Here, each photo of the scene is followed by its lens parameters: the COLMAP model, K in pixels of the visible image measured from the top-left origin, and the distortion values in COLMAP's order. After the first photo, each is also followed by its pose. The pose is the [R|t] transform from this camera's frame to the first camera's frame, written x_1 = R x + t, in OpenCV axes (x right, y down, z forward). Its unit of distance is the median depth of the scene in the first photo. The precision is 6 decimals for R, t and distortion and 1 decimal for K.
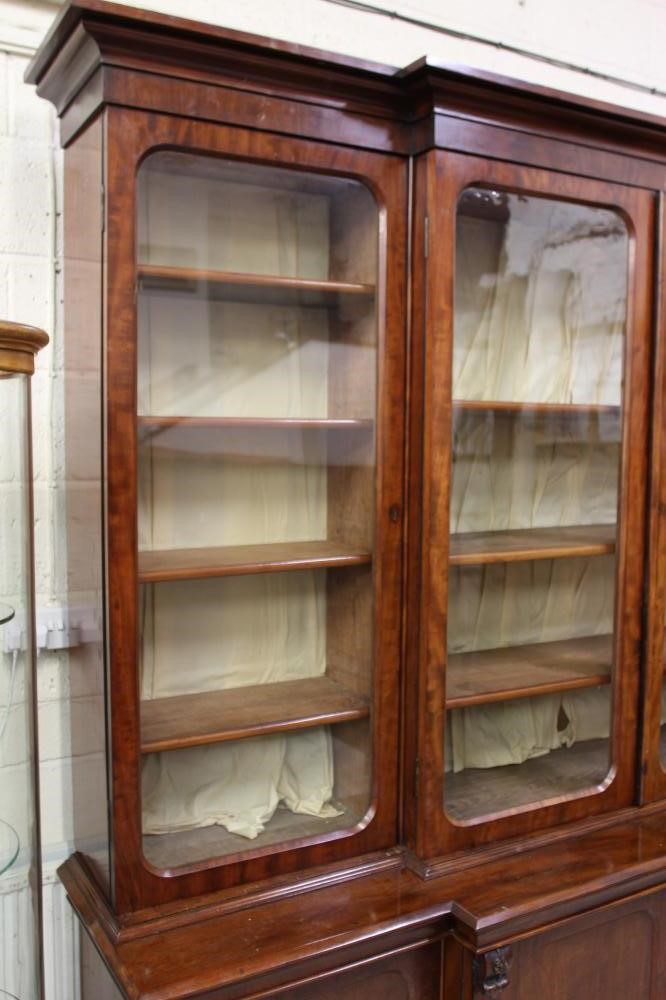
lens RADIAL K [[936.9, 0, 335.7], [0, 936.9, 497.5], [0, 0, 1]] dist [-0.033453, 0.000000]
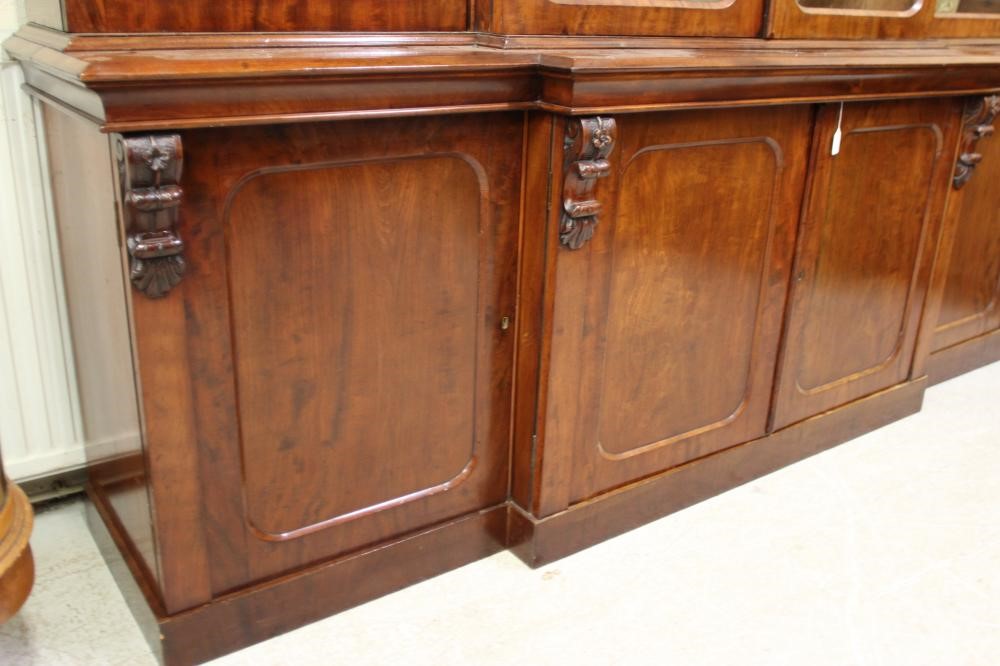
lens RADIAL K [[936.9, 0, 499.1], [0, 936.9, 332.4], [0, 0, 1]] dist [-0.033453, 0.000000]
pose [[0.995010, -0.010999, 0.099170, 0.013734], [-0.016382, 0.962411, 0.271103, 0.409737], [-0.098424, -0.271375, 0.957428, 0.201724]]
